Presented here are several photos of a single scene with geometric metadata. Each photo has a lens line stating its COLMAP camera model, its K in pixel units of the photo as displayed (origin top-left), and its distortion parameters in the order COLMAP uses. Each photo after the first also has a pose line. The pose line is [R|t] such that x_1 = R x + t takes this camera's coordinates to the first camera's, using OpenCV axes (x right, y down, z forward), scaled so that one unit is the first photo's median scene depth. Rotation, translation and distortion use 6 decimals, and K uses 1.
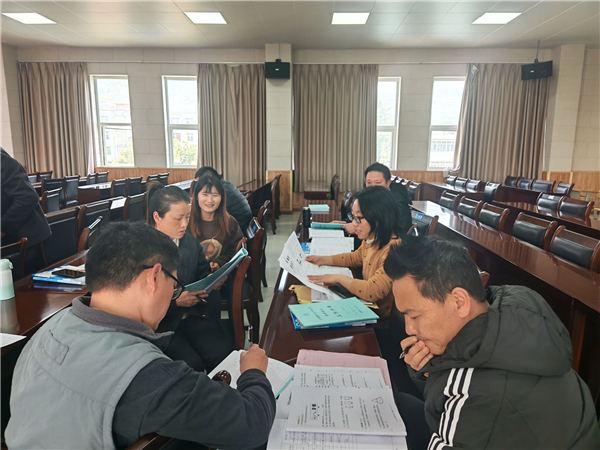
lens RADIAL K [[400.9, 0, 300.0], [0, 400.9, 225.0], [0, 0, 1]] dist [0.097636, -0.103552]
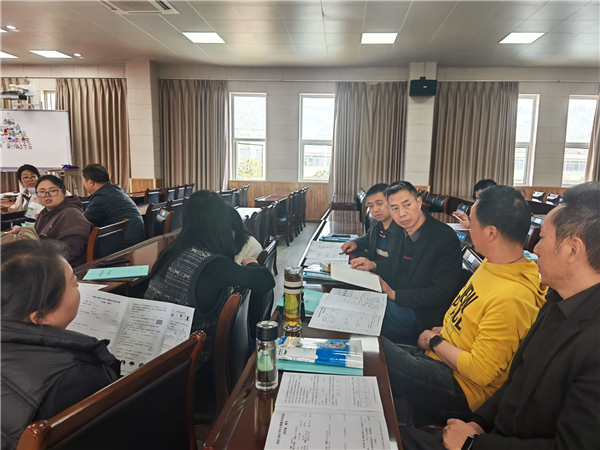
lens RADIAL K [[400.9, 0, 300.0], [0, 400.9, 225.0], [0, 0, 1]] dist [0.097636, -0.103552]
pose [[0.999396, 0.017962, -0.029742, -0.300107], [-0.019076, 0.999110, -0.037610, 0.007107], [0.029040, 0.038155, 0.998850, -0.015950]]
